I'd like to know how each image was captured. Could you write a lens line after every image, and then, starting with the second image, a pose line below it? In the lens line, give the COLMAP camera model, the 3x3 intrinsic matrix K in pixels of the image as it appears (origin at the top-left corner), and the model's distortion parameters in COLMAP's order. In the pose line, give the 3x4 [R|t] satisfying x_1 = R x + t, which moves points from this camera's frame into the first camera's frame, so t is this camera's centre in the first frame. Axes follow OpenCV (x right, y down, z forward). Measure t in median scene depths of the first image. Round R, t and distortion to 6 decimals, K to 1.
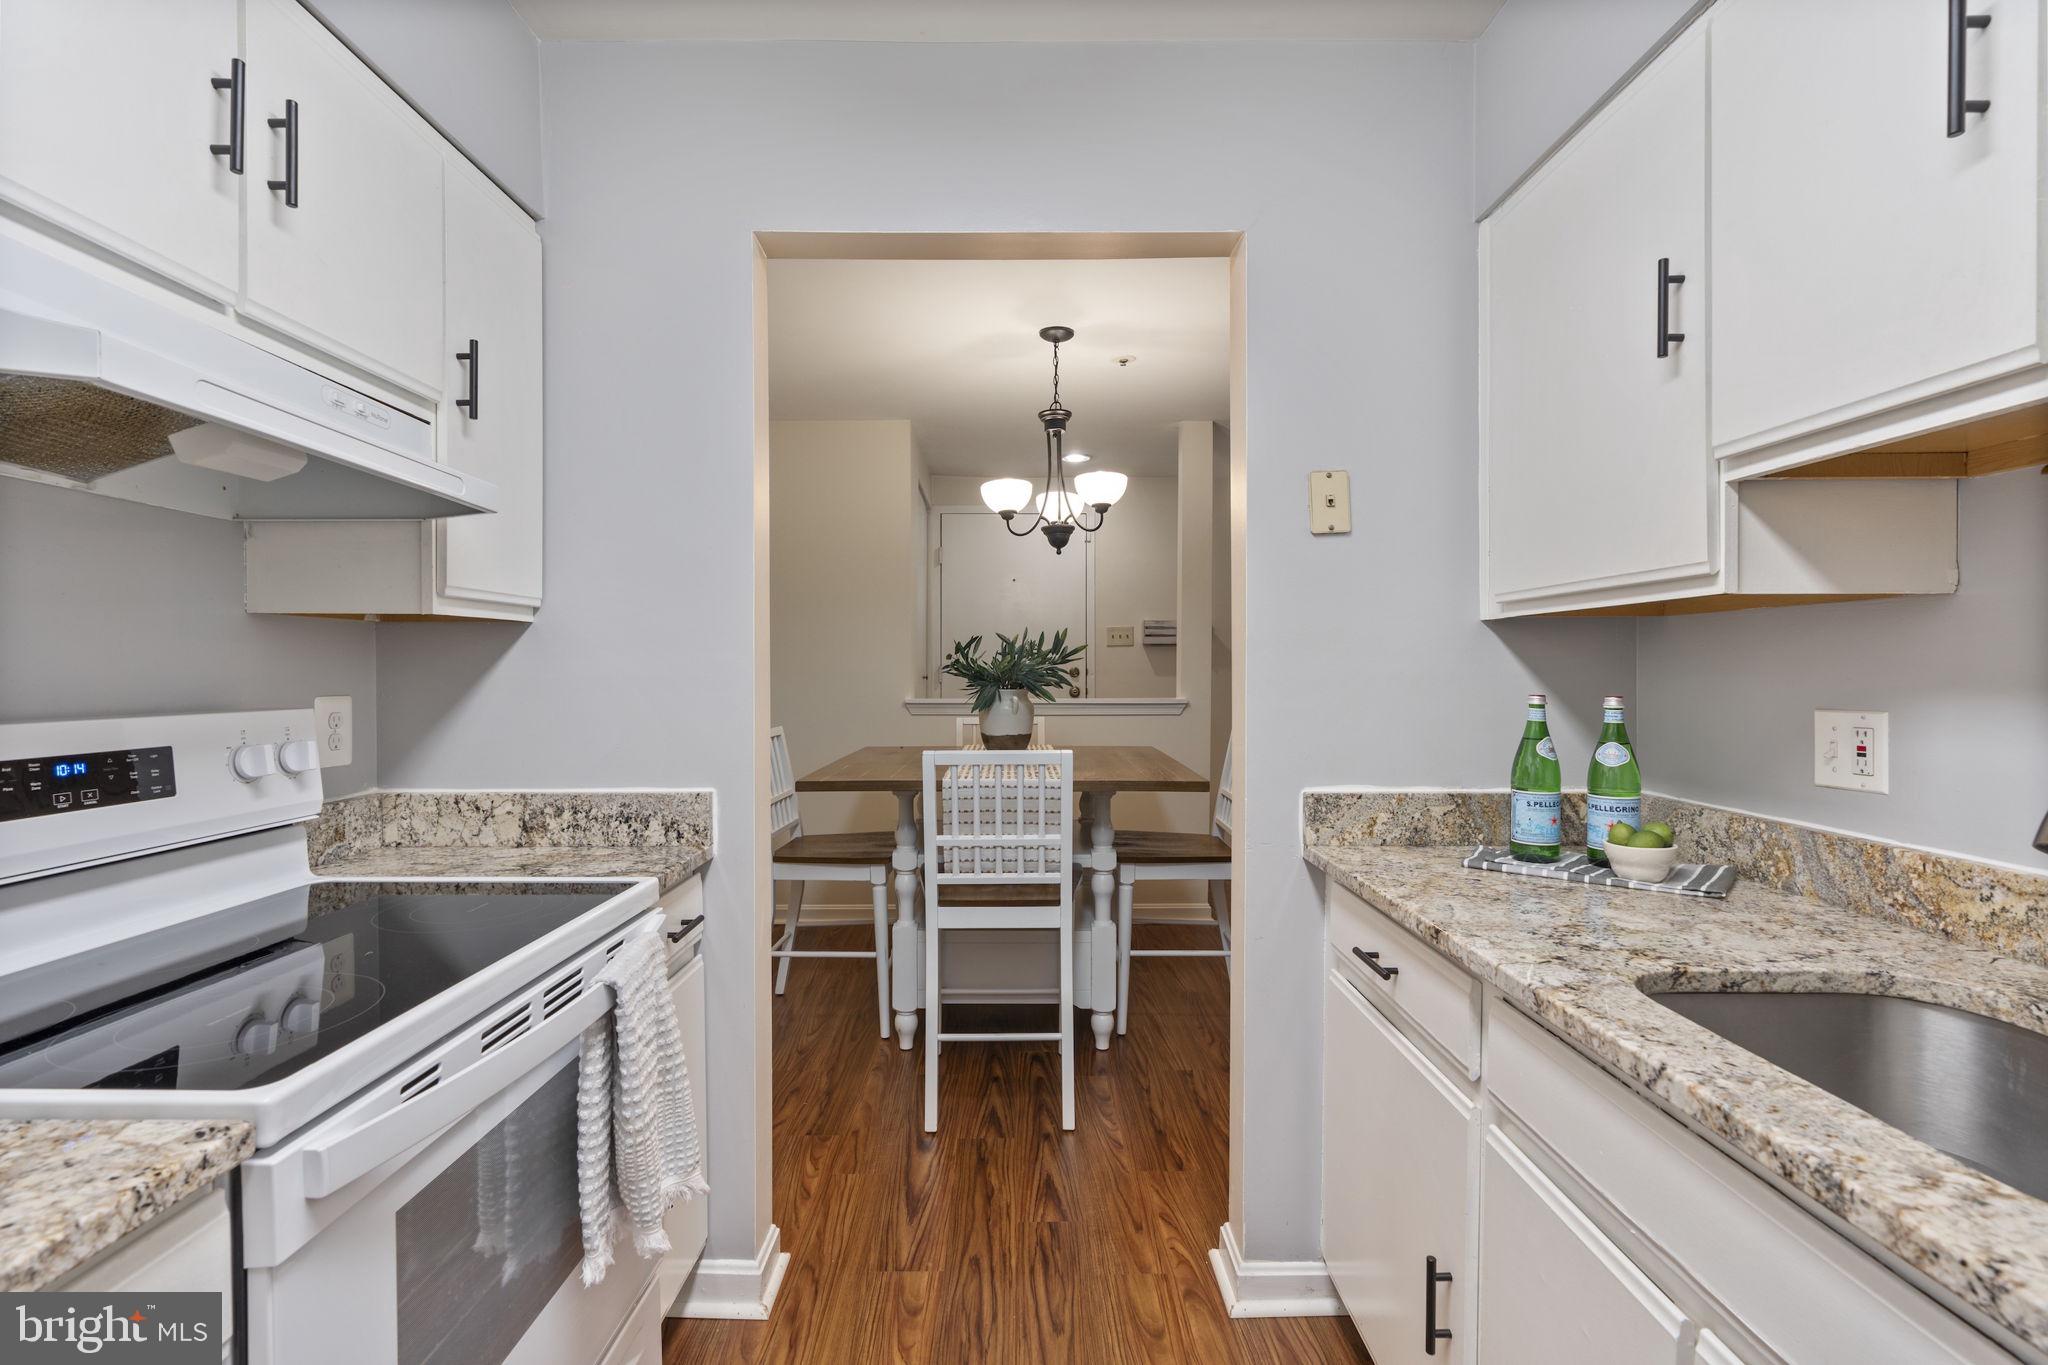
lens RADIAL K [[927.6, 0, 1017.2], [0, 927.6, 670.1], [0, 0, 1]] dist [-0.010610, 0.004426]
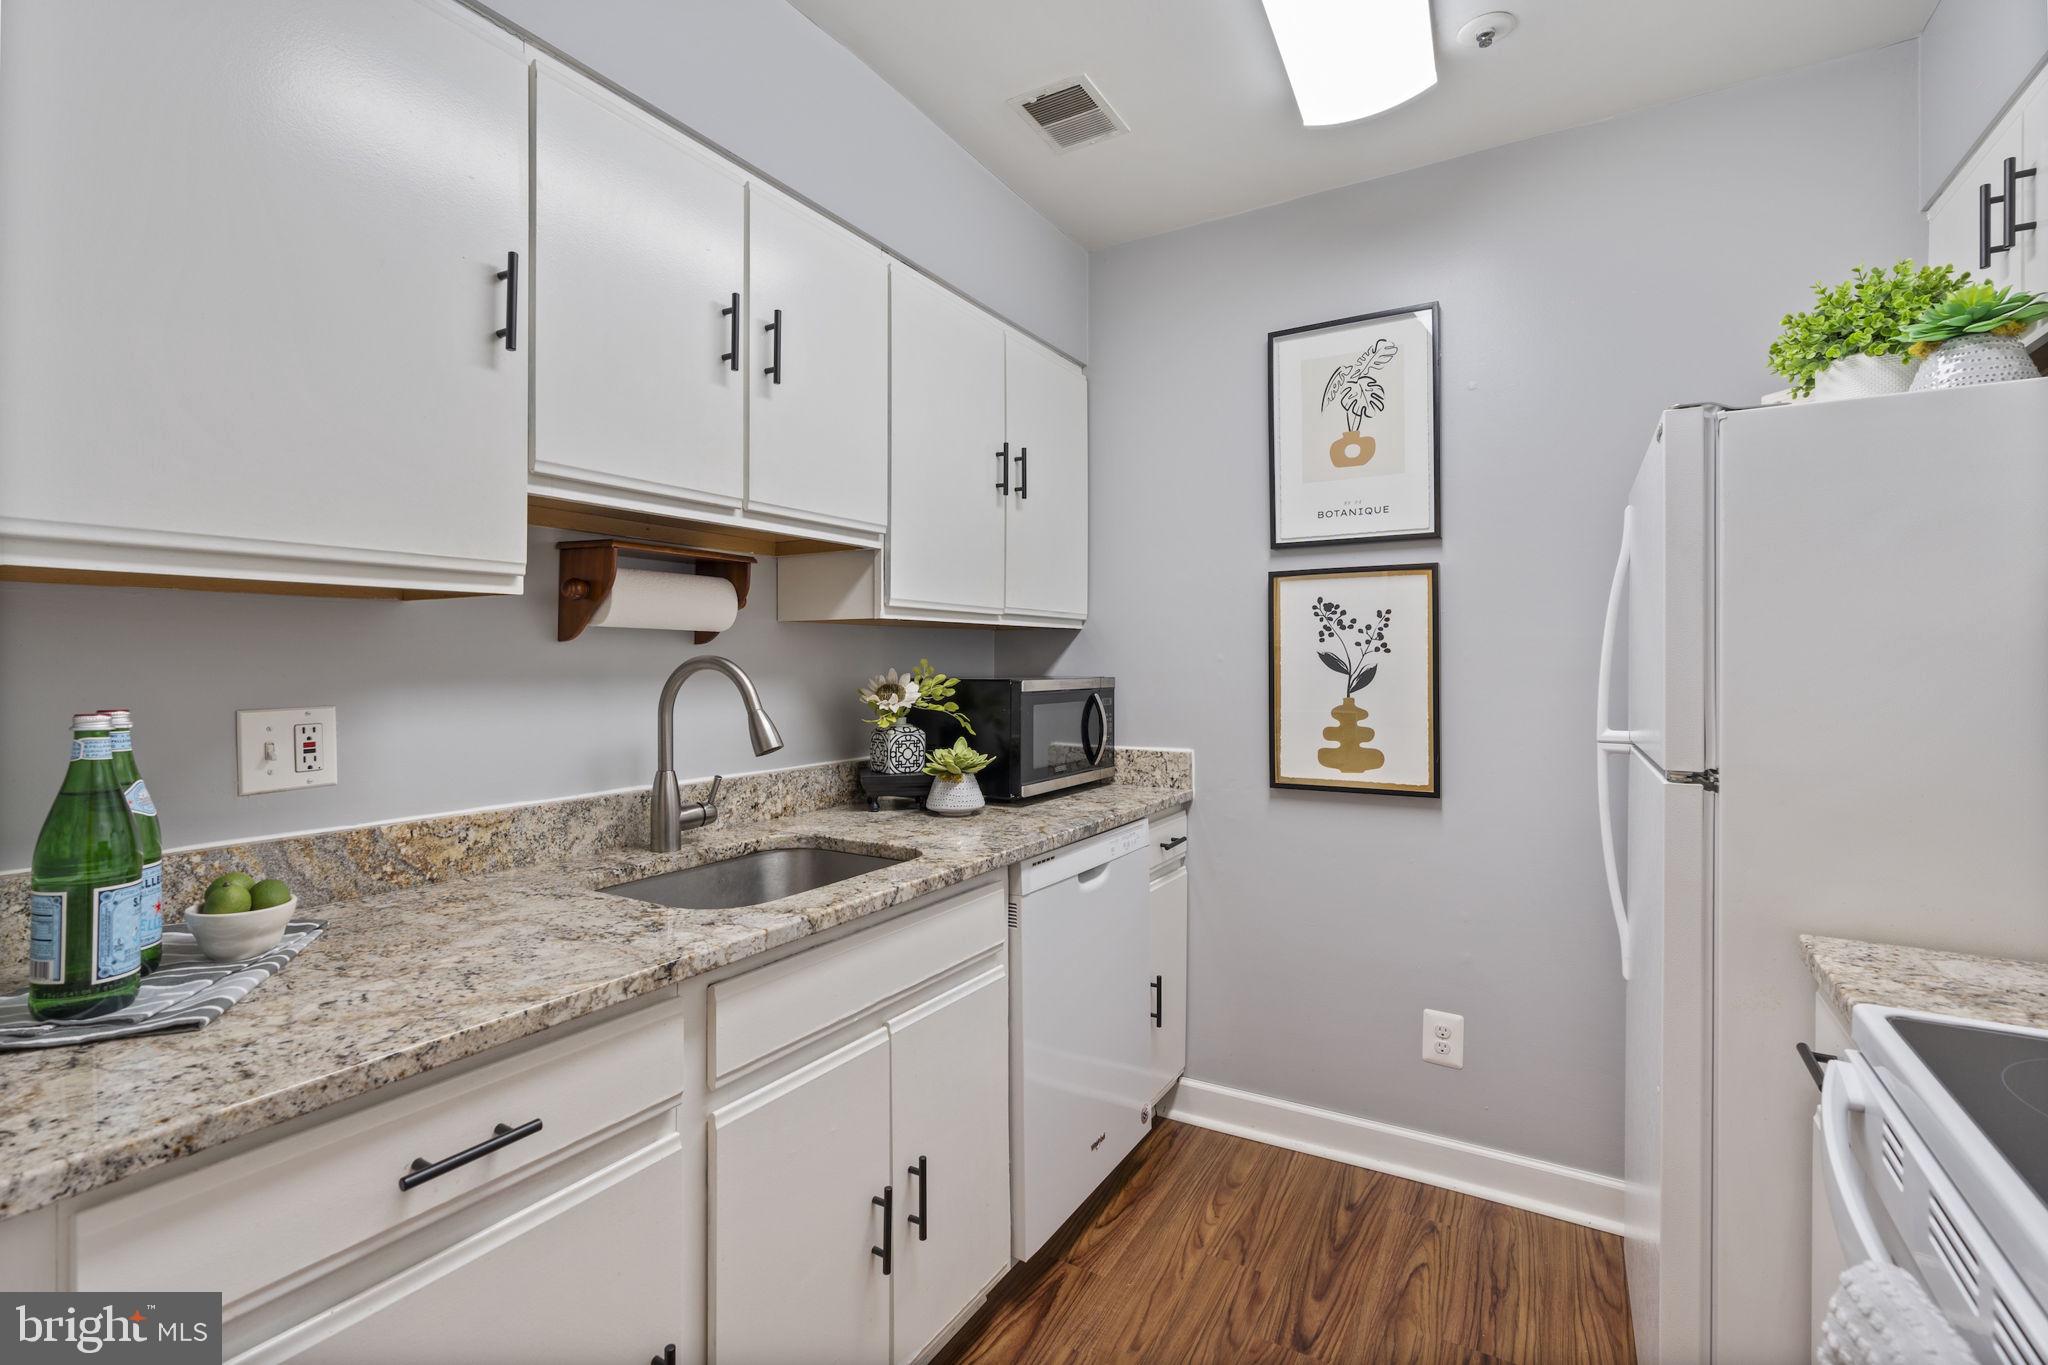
lens RADIAL K [[927.6, 0, 1017.2], [0, 927.6, 670.1], [0, 0, 1]] dist [-0.010610, 0.004426]
pose [[-0.858370, -0.004953, 0.513007, -0.202206], [0.002073, 0.999912, 0.013122, -0.005624], [-0.513027, 0.012326, -0.858284, 1.172879]]
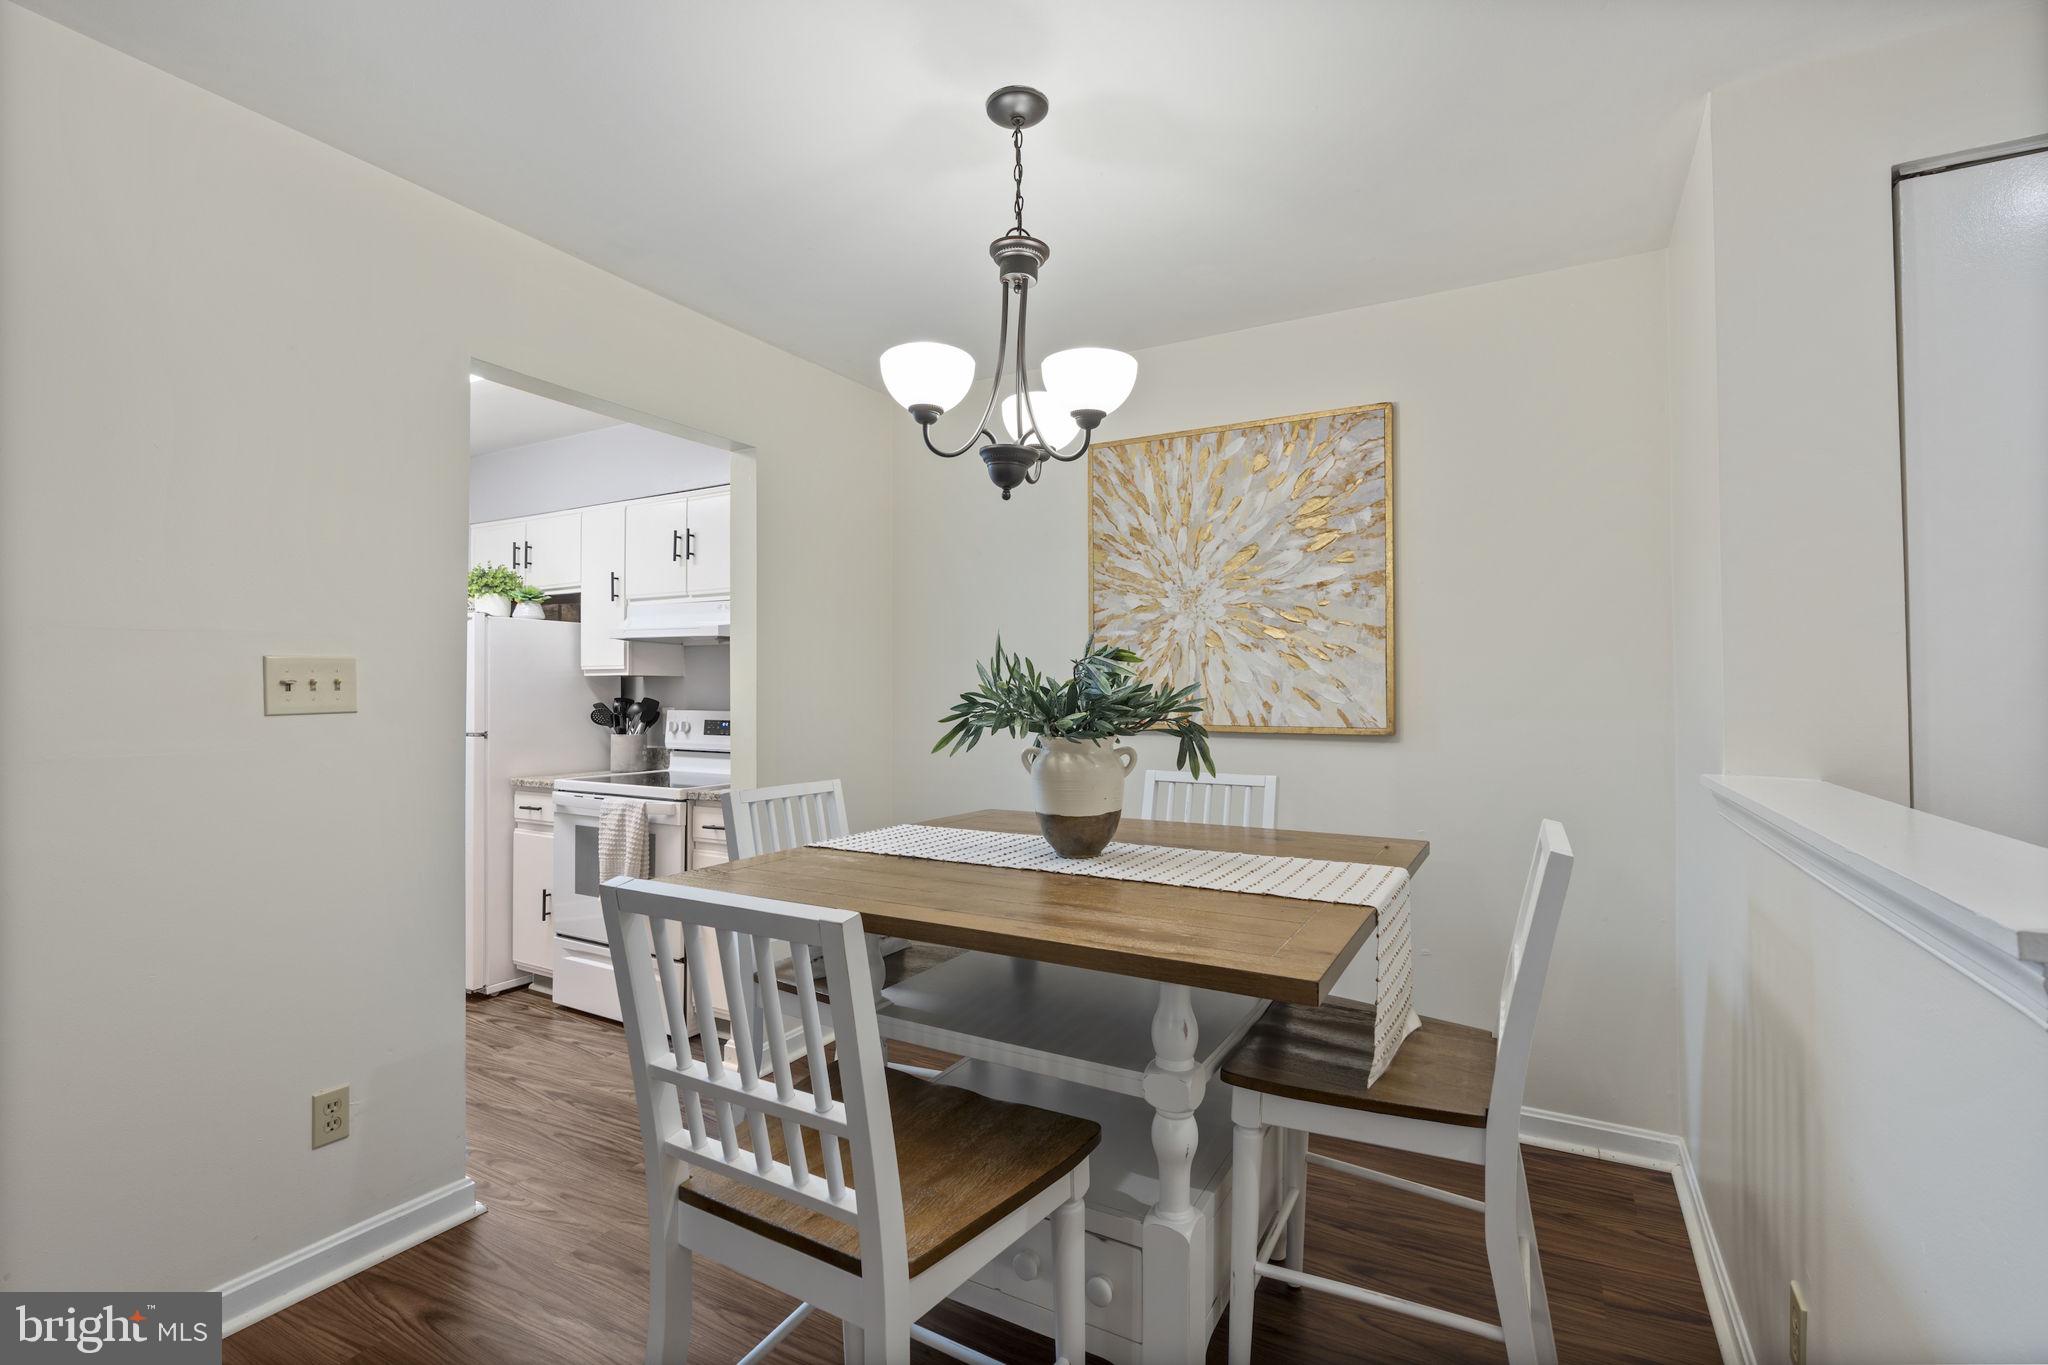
lens RADIAL K [[874.6, 0, 1013.3], [0, 874.6, 683.6], [0, 0, 1]] dist [-0.014997, 0.000472]
pose [[-0.478190, -0.009112, -0.878209, 0.996114], [-0.001033, 0.999951, -0.009812, -0.014136], [0.878256, -0.003784, -0.478176, 2.467438]]
